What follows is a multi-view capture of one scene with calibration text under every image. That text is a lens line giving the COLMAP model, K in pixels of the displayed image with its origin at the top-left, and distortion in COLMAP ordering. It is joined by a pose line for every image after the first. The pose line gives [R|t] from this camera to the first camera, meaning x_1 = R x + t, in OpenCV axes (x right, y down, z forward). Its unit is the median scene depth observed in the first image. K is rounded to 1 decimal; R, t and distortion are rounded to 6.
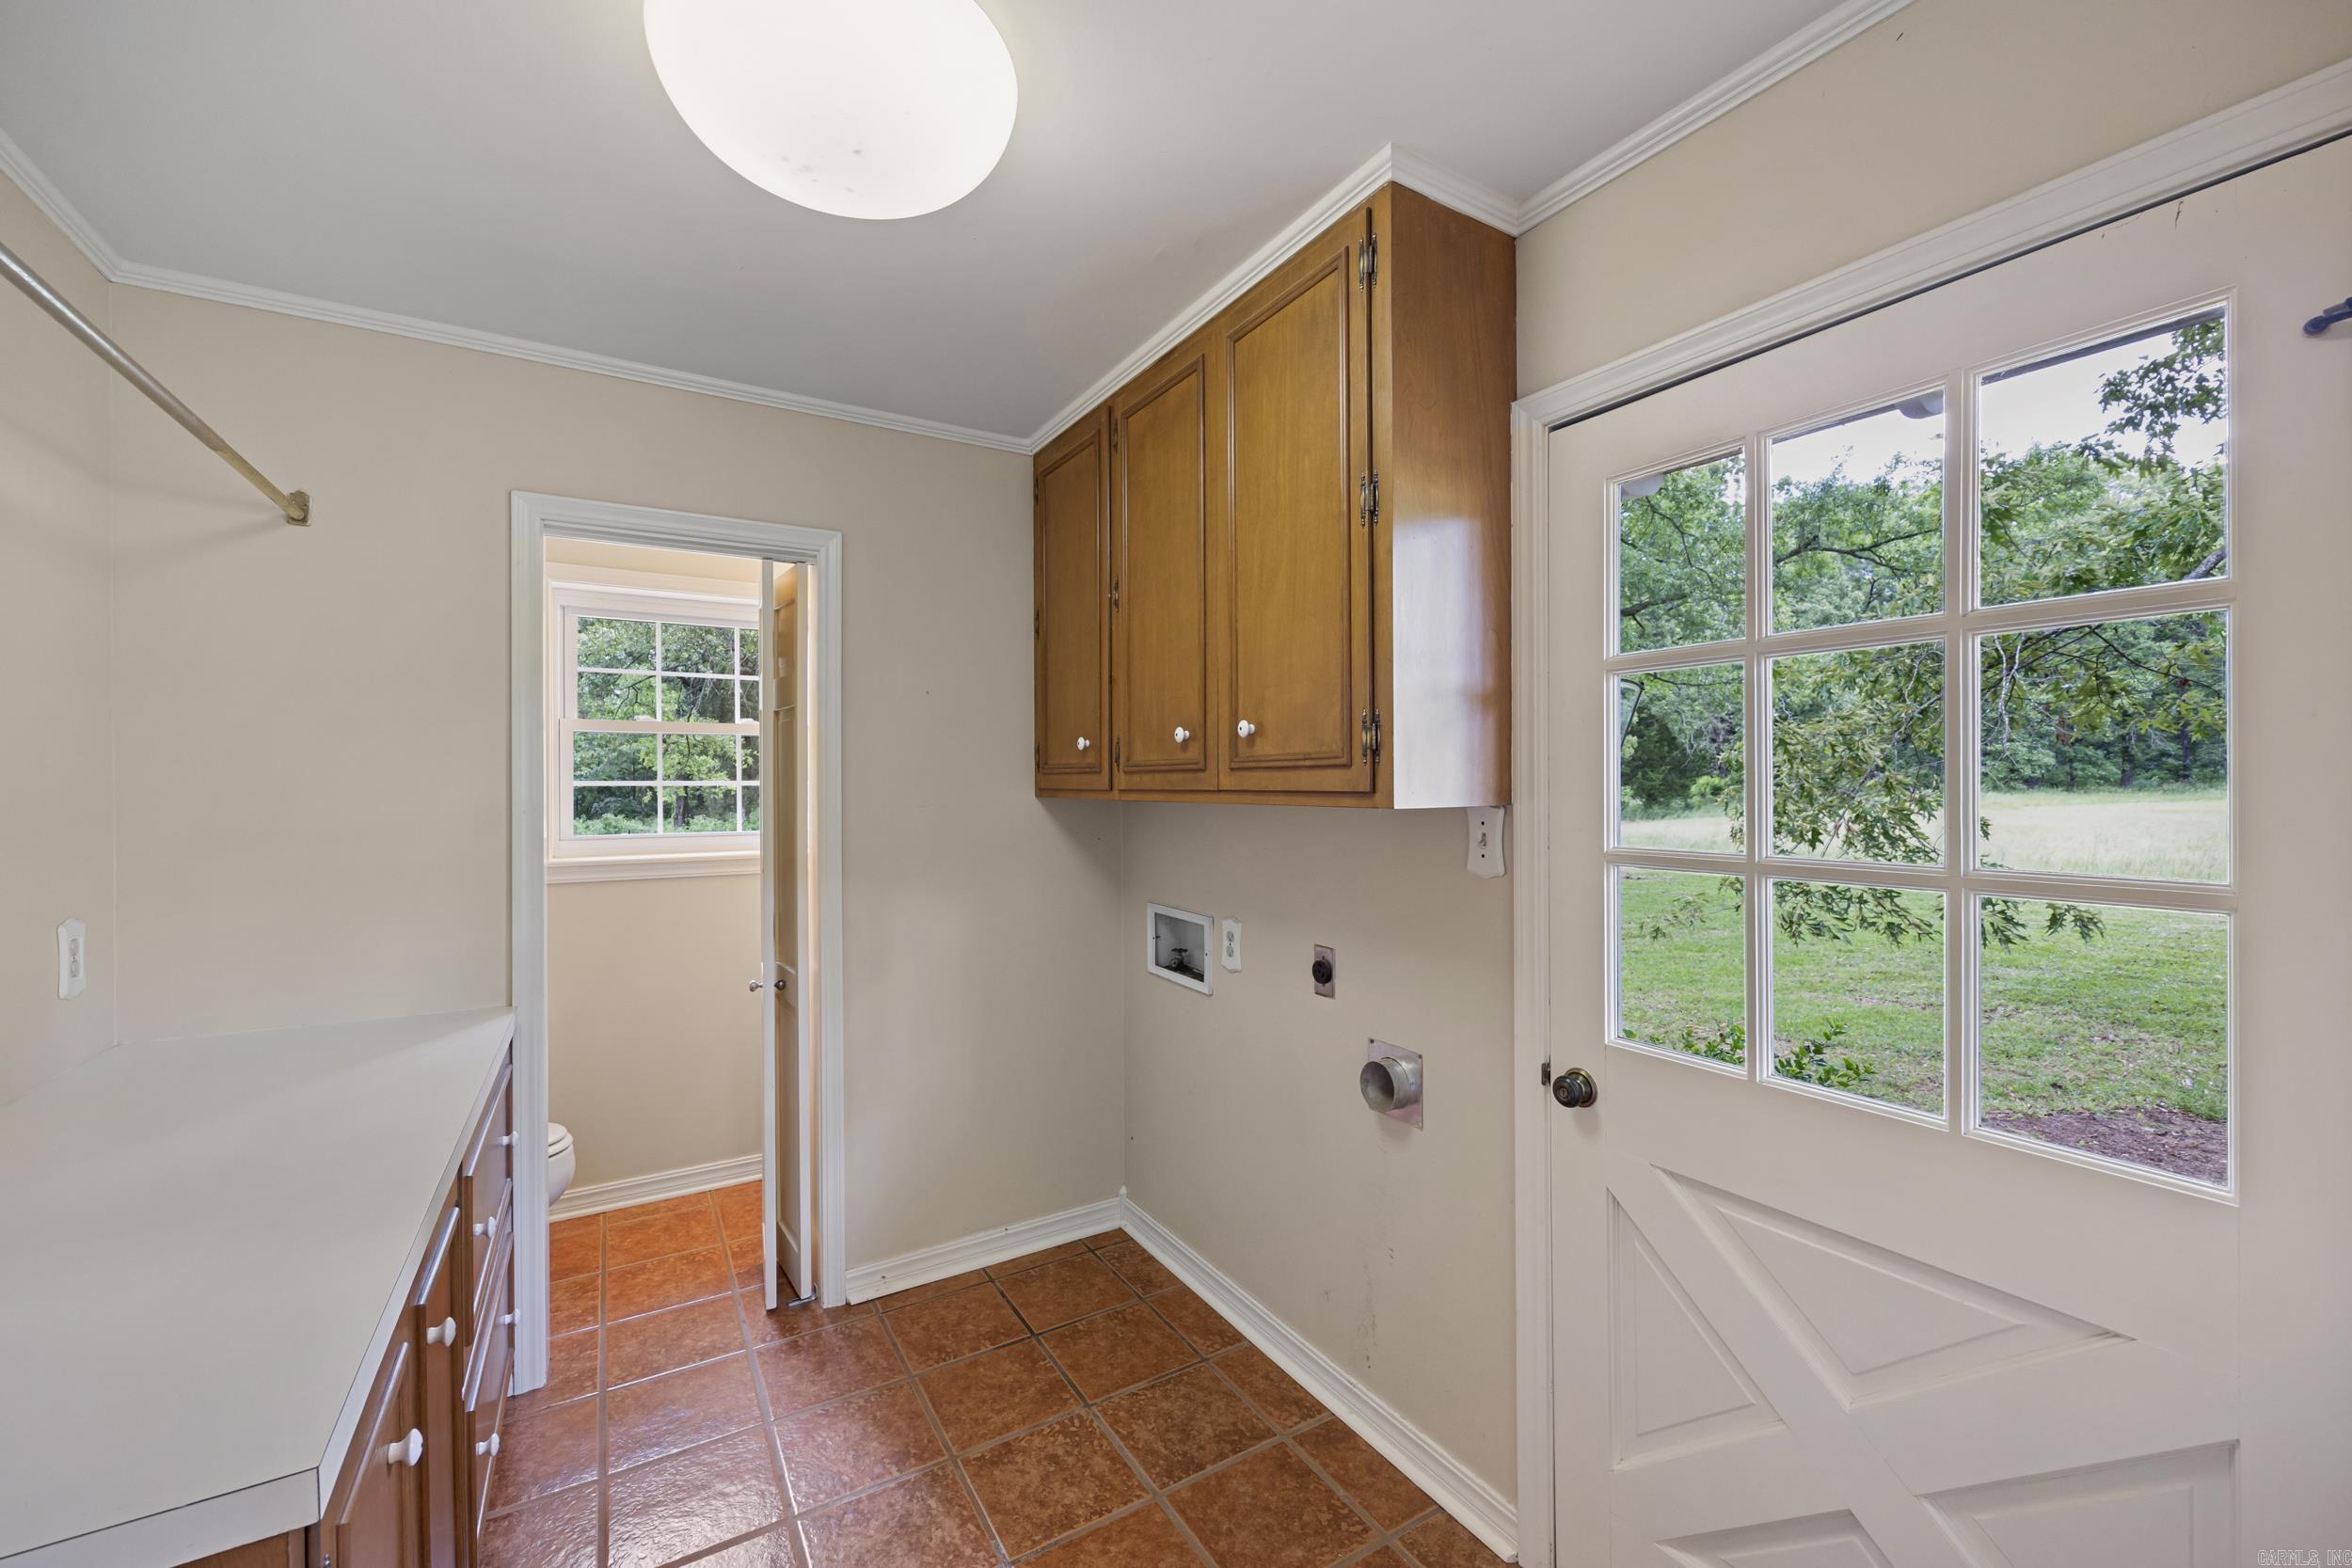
lens RADIAL K [[946.2, 0, 1172.9], [0, 946.2, 781.1], [0, 0, 1]] dist [0.004489, 0.002227]
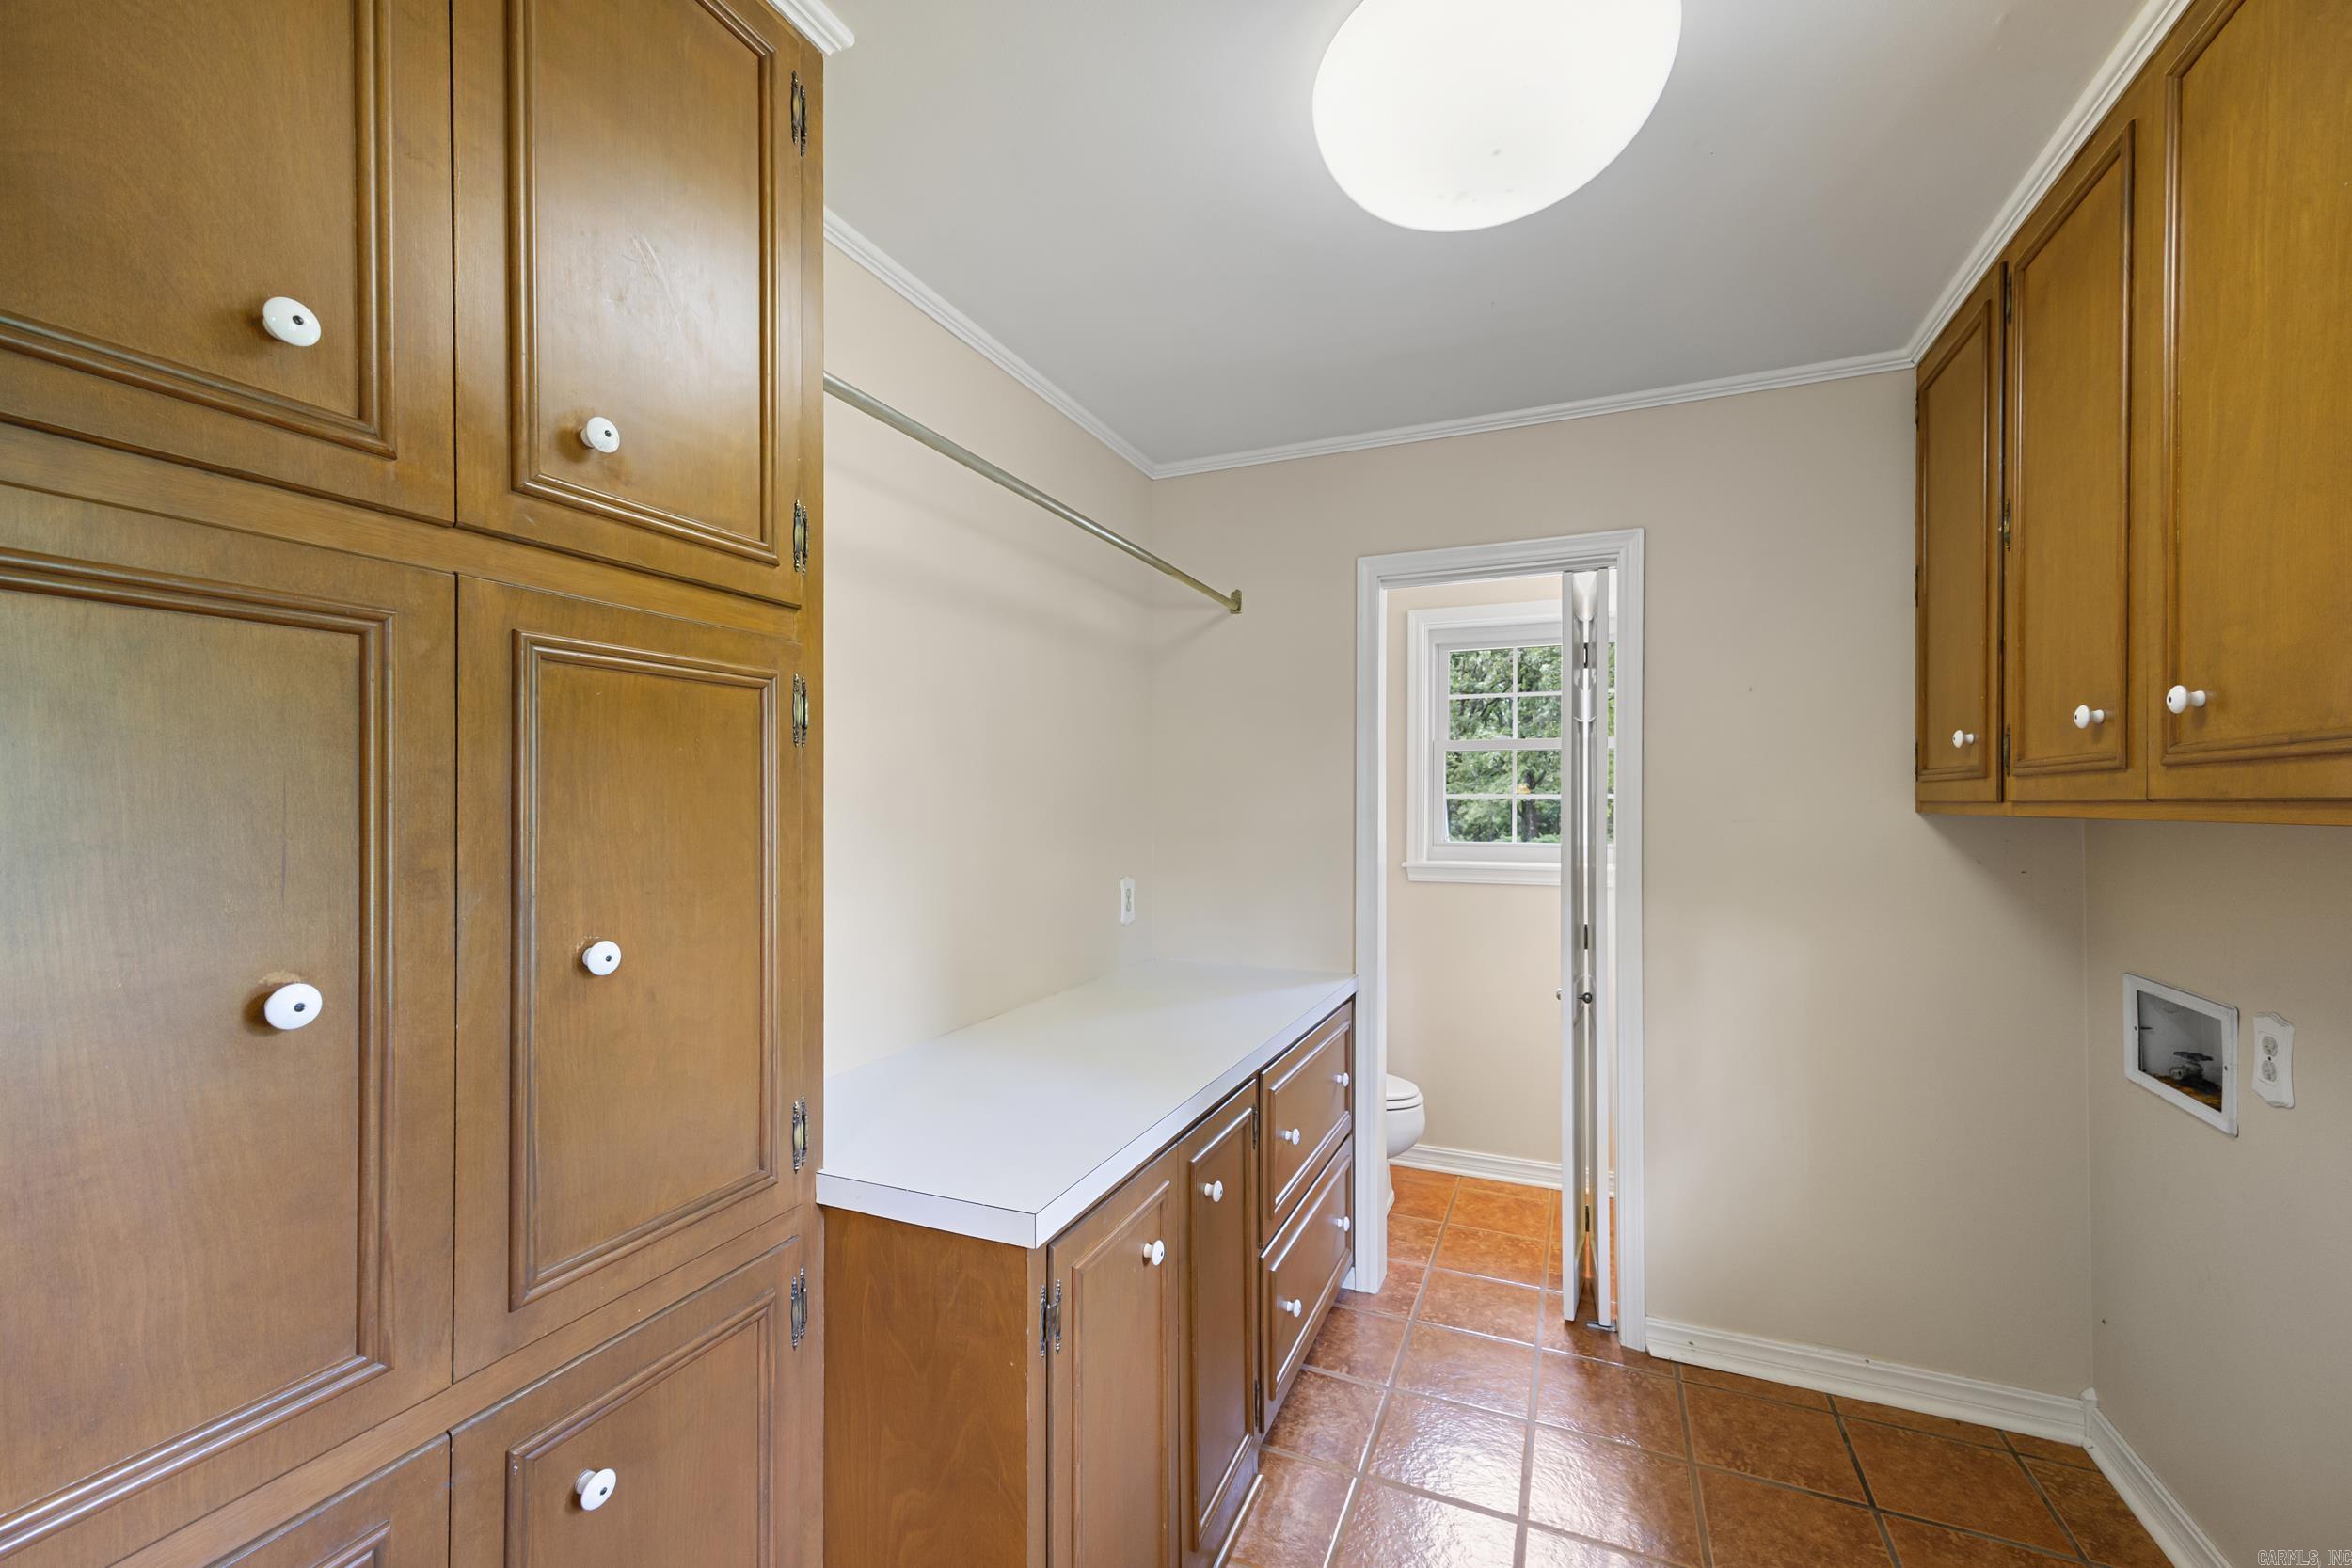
lens RADIAL K [[946.2, 0, 1172.9], [0, 946.2, 793.4], [0, 0, 1]] dist [0.004489, 0.002227]
pose [[0.579948, -0.004246, -0.814642, 0.151402], [-0.001094, 0.999981, -0.005991, 0.007894], [0.814653, 0.004366, 0.579933, 0.078640]]
